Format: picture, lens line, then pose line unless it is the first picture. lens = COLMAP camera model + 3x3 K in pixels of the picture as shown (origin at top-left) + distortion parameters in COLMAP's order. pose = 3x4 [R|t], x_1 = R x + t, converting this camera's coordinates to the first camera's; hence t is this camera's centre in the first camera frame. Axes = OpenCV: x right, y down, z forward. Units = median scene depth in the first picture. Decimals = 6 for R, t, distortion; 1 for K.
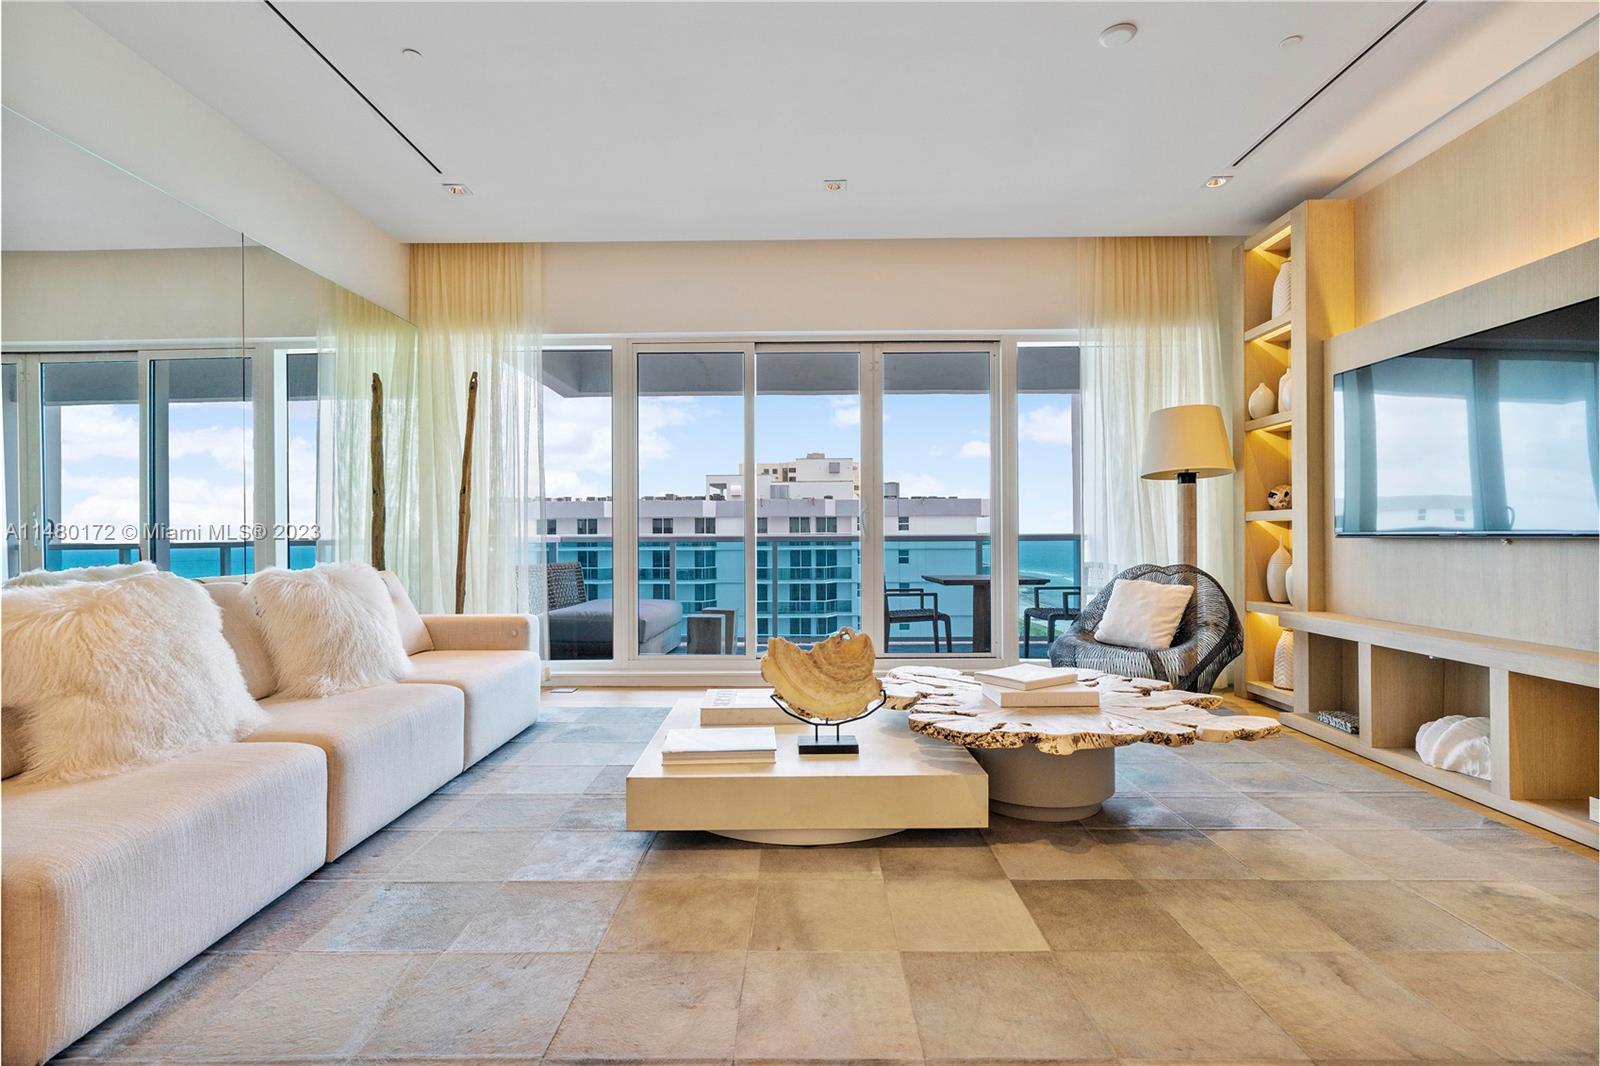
lens RADIAL K [[738.0, 0, 798.3], [0, 738.0, 537.0], [0, 0, 1]] dist [-0.000712, 0.002338]
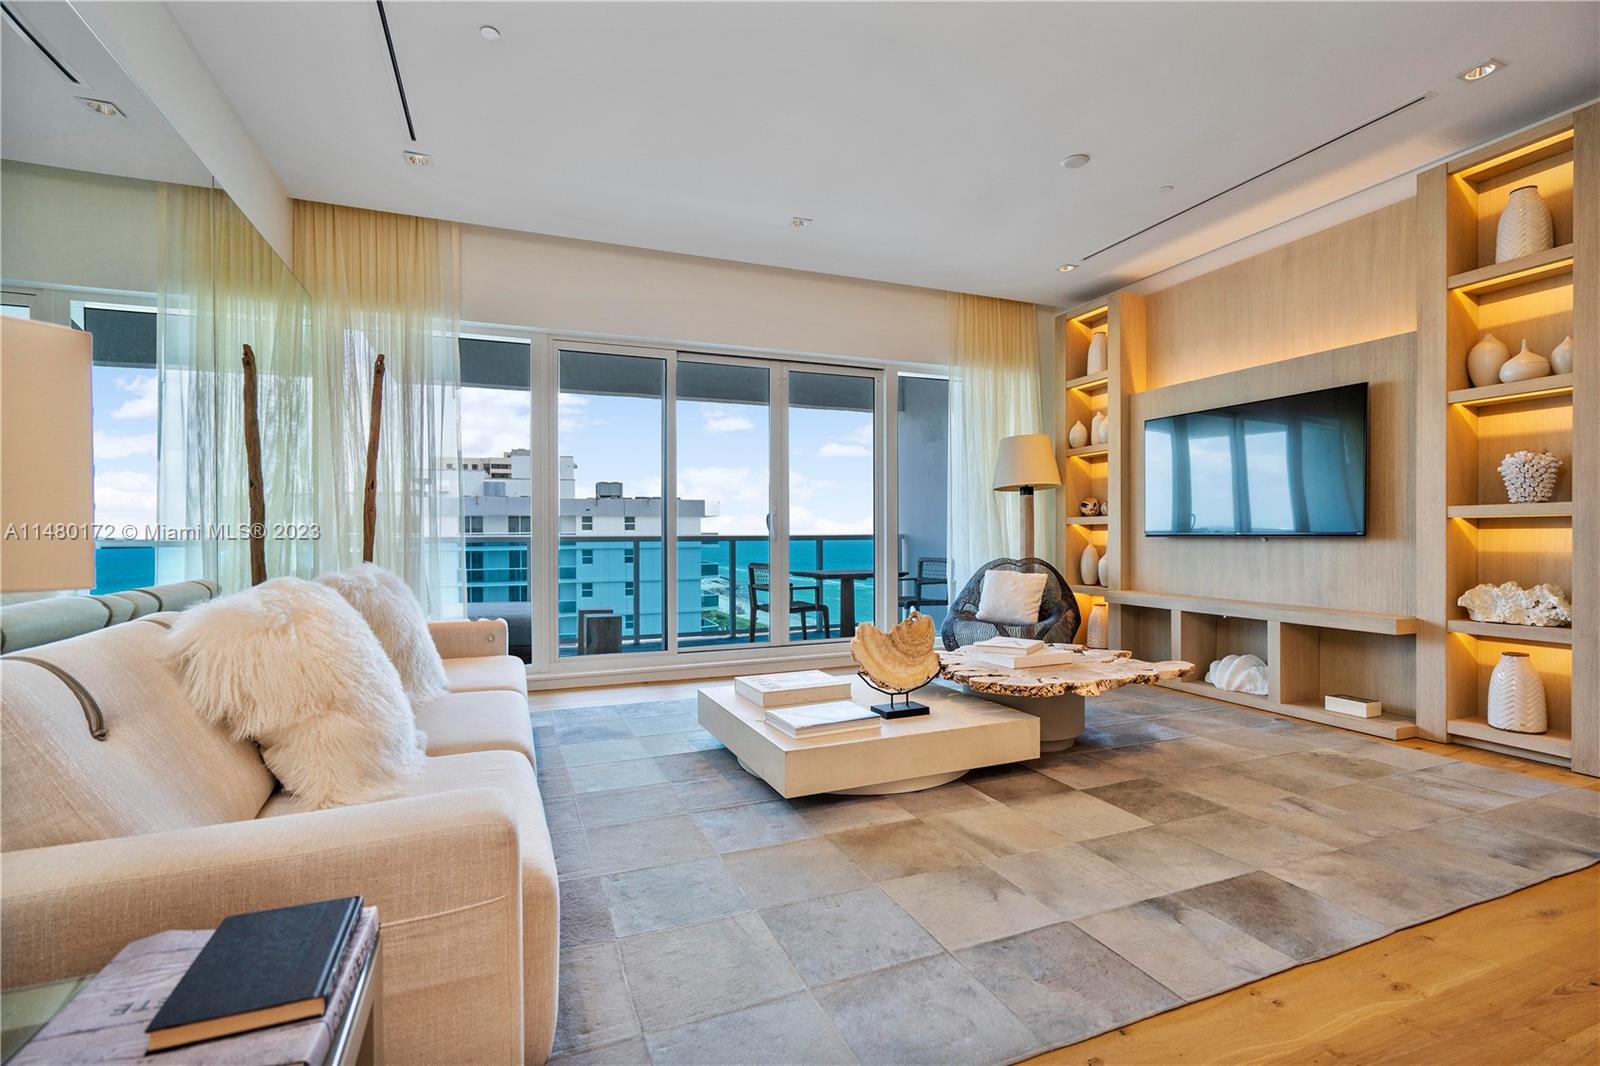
lens RADIAL K [[738.0, 0, 798.4], [0, 738.0, 537.9], [0, 0, 1]] dist [-0.000712, 0.002338]
pose [[0.922947, -0.001087, 0.384925, -0.312592], [0.000676, 0.999999, 0.001203, 0.000439], [-0.384926, -0.000851, 0.922947, -0.028859]]
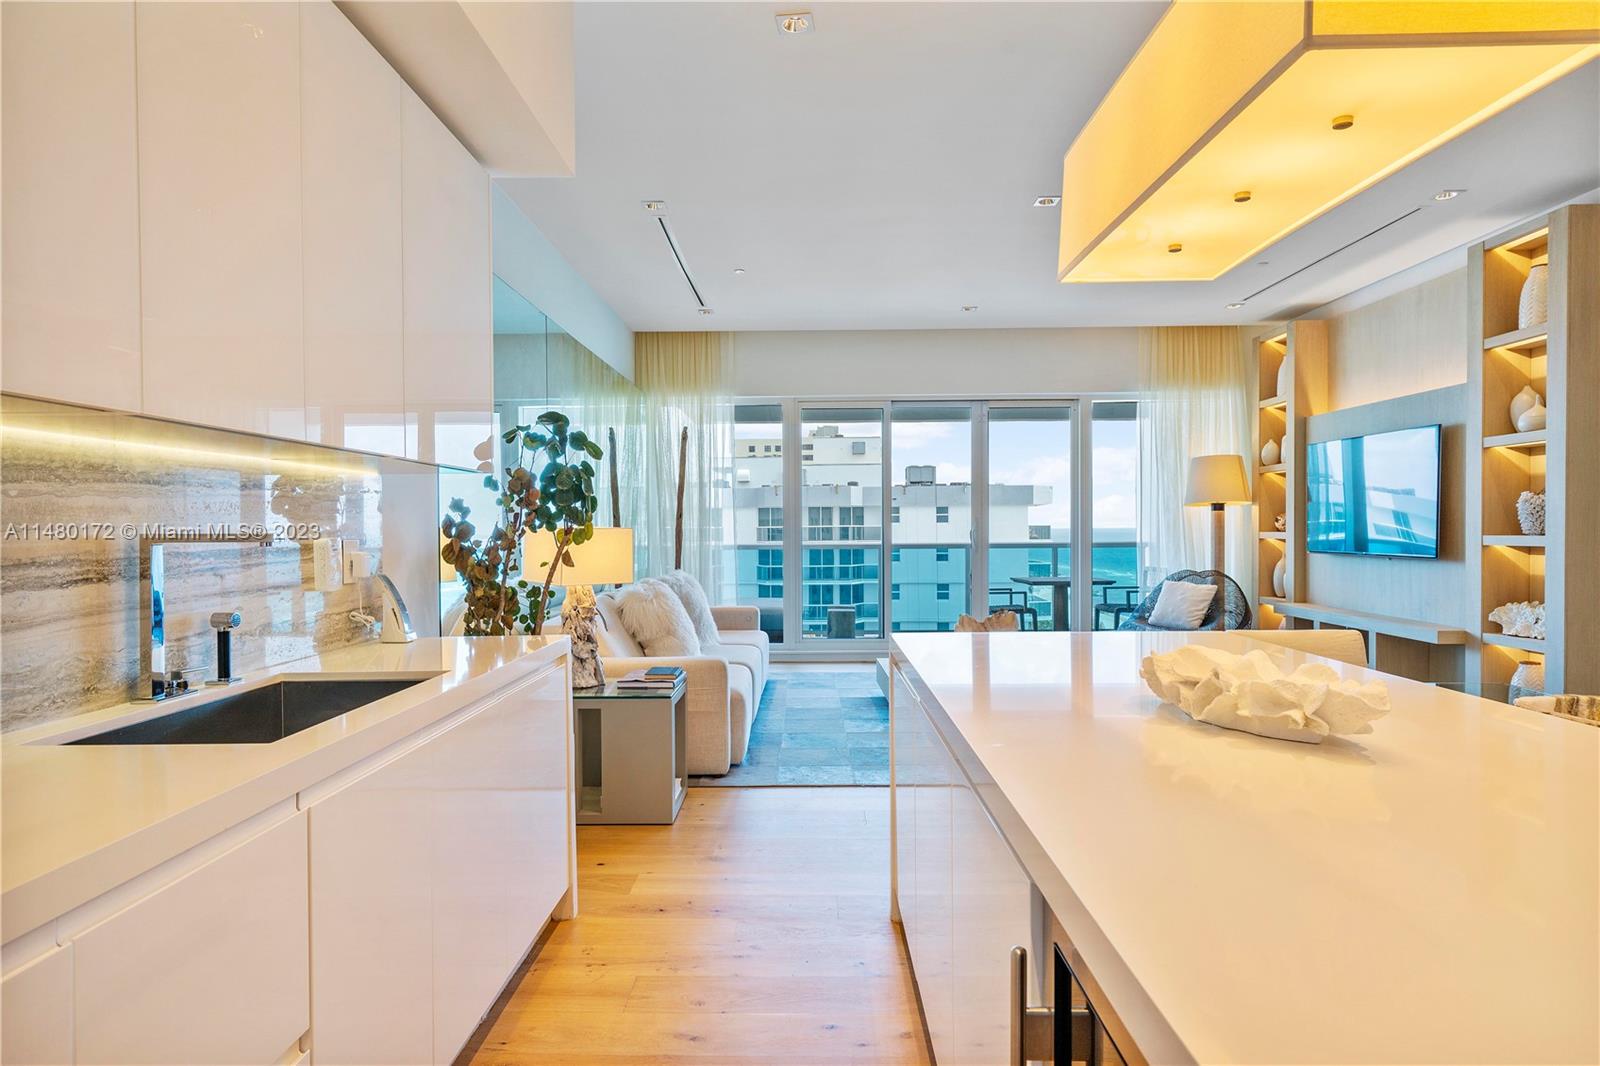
lens RADIAL K [[923.5, 0, 800.2], [0, 923.5, 547.9], [0, 0, 1]] dist [0.028851, -0.000237]
pose [[0.999996, -0.002039, 0.001892, -0.232566], [0.001995, 0.999741, 0.022665, -0.041154], [-0.001937, -0.022661, 0.999741, -0.671171]]
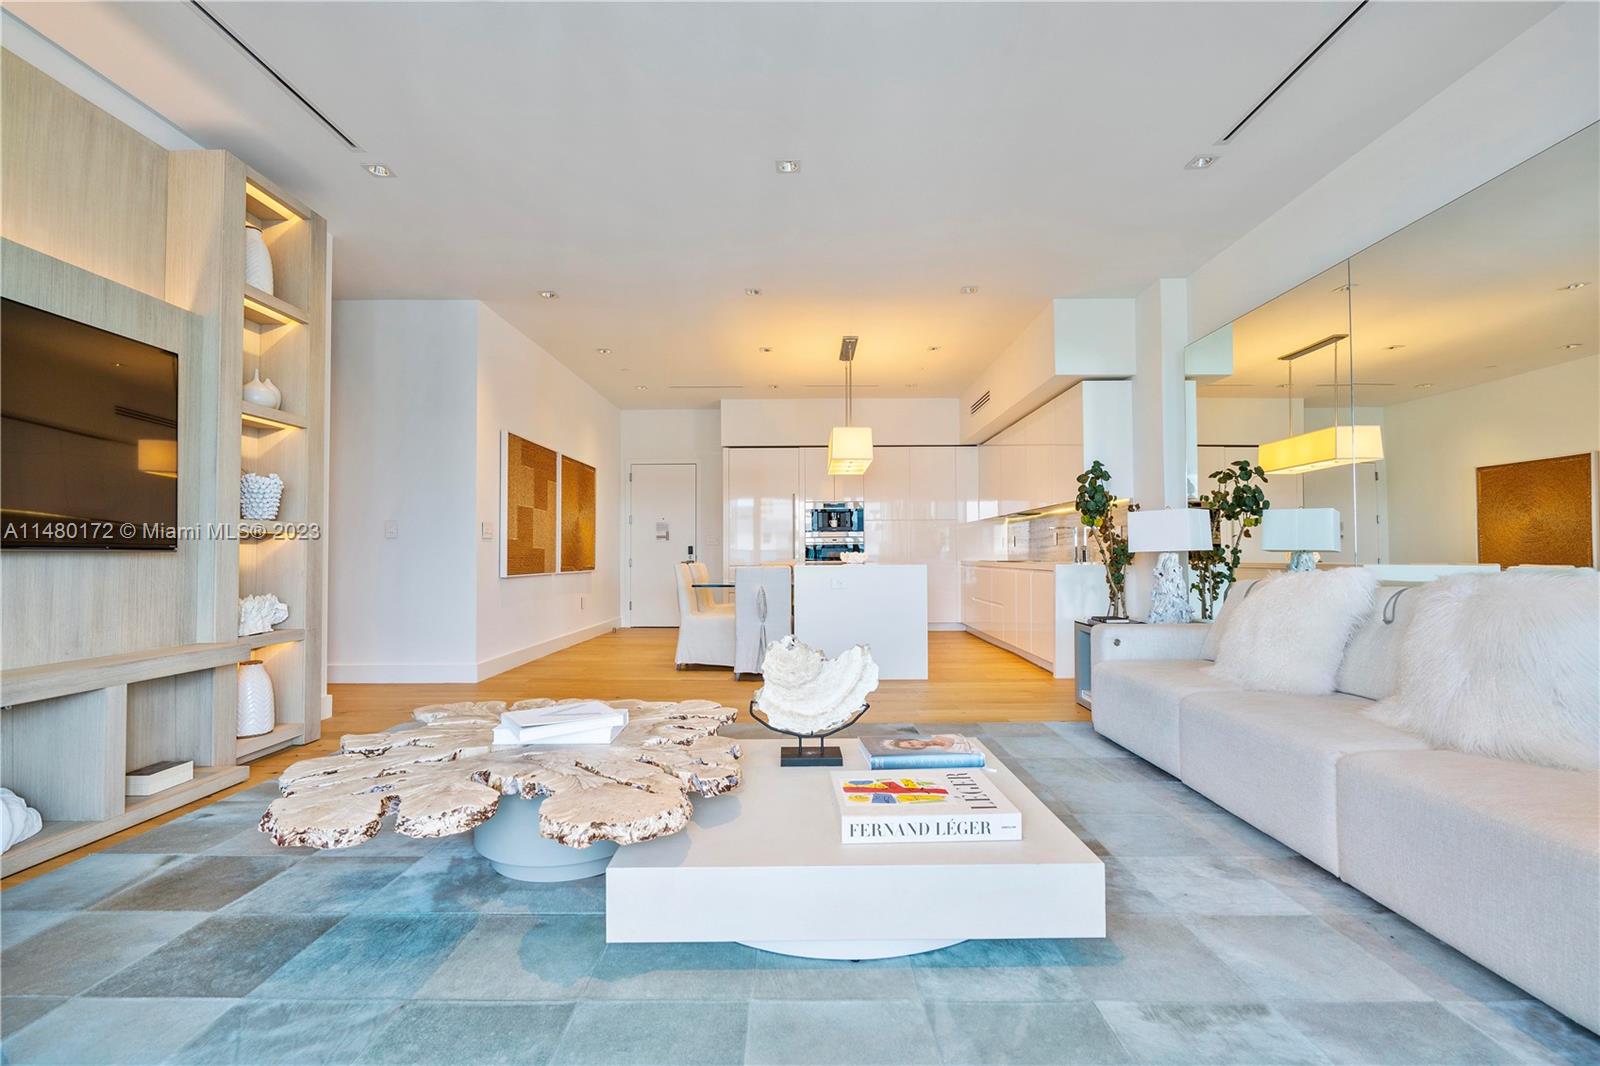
lens RADIAL K [[738.0, 0, 800.7], [0, 738.0, 535.0], [0, 0, 1]] dist [-0.000712, 0.002338]
pose [[0.002497, -0.022795, -0.999737, 0.660612], [0.006629, 0.999719, -0.022778, 0.003804], [0.999975, -0.006570, 0.002647, -0.632243]]
